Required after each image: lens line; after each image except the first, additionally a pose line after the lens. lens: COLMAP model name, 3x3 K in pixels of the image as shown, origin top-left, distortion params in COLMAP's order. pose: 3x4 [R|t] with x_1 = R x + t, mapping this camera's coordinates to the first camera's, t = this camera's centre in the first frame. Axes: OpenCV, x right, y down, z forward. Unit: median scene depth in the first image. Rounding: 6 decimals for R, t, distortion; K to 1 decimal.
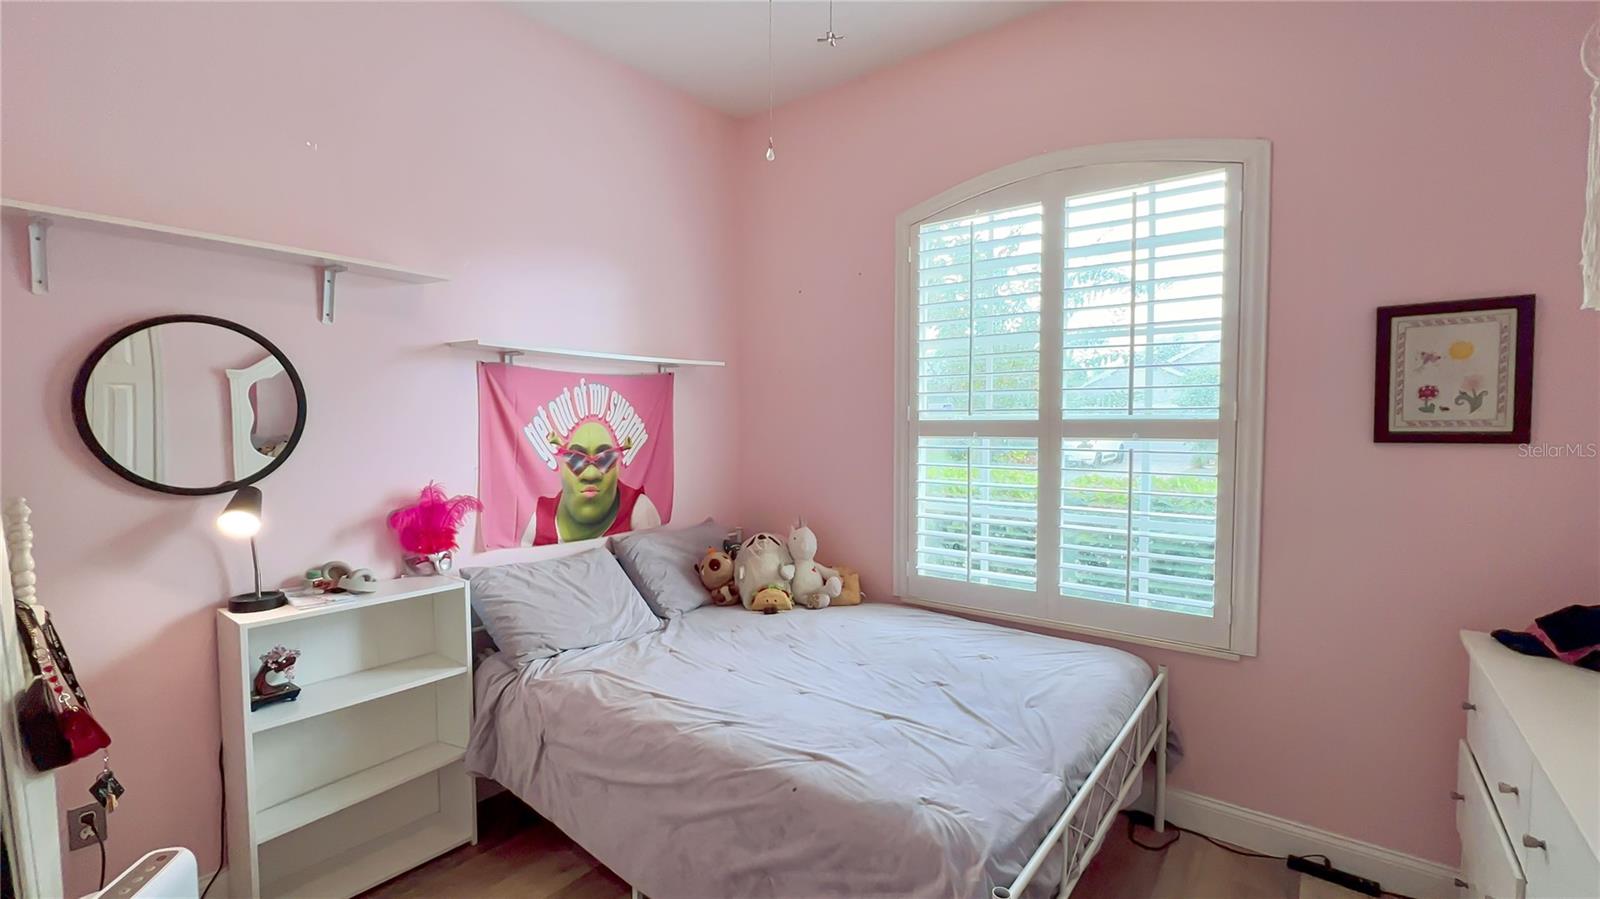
lens RADIAL K [[716.2, 0, 810.7], [0, 716.2, 450.4], [0, 0, 1]] dist [-0.002592, -0.000656]
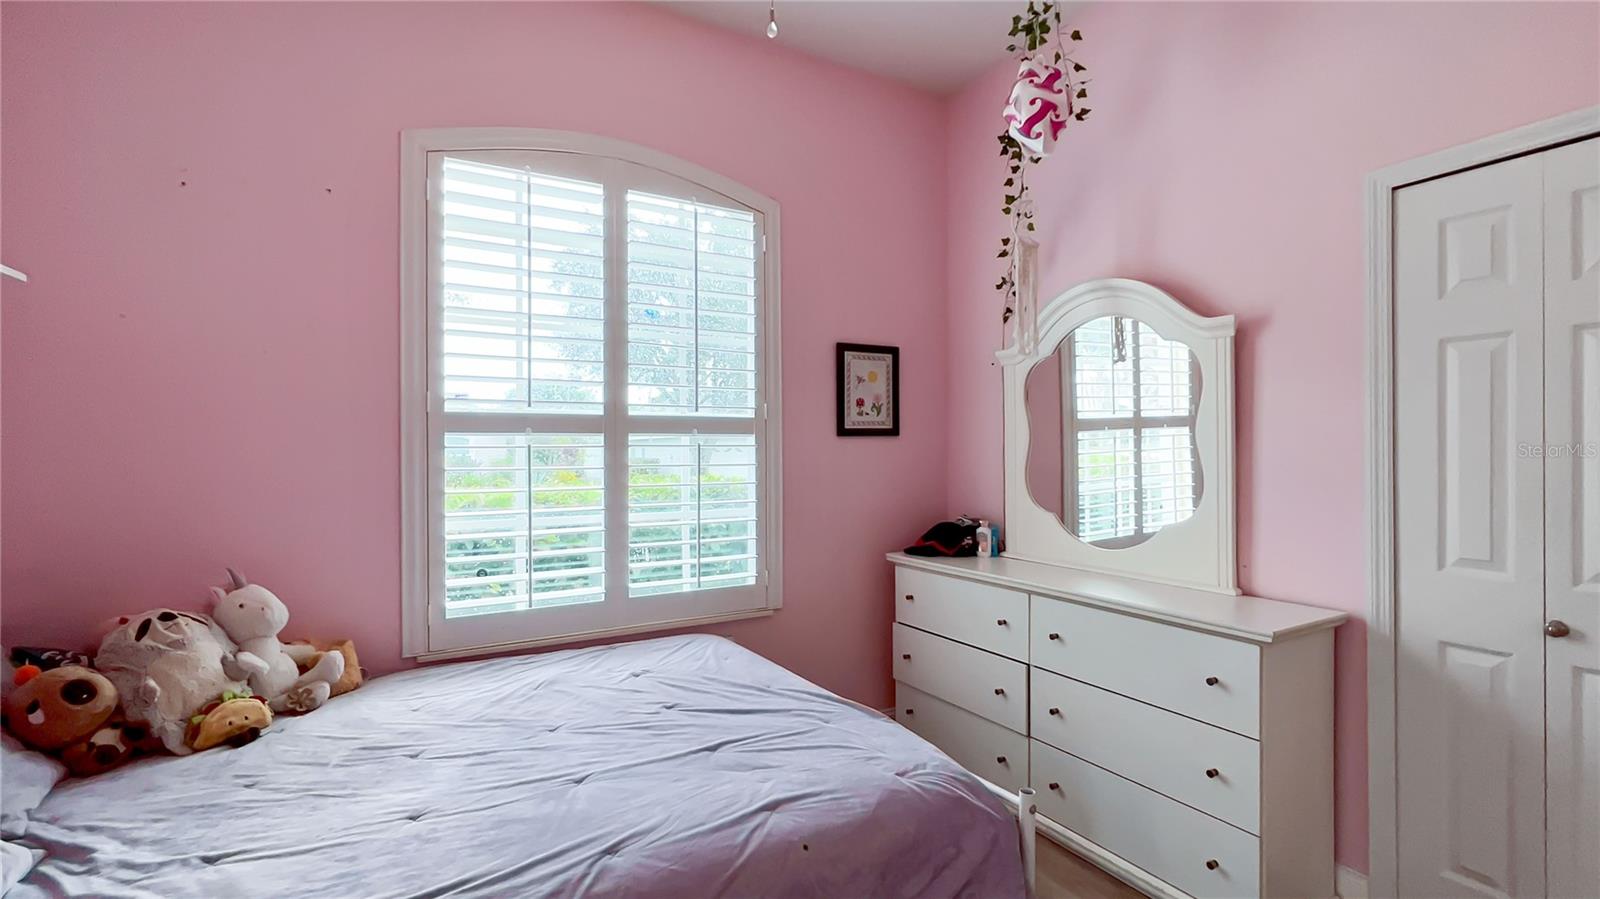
lens RADIAL K [[716.2, 0, 810.7], [0, 716.2, 449.4], [0, 0, 1]] dist [-0.002592, -0.000656]
pose [[0.373518, -0.000707, 0.927623, -0.478512], [0.042332, 0.998971, -0.016284, 0.031365], [-0.926657, 0.045351, 0.373163, 0.432758]]
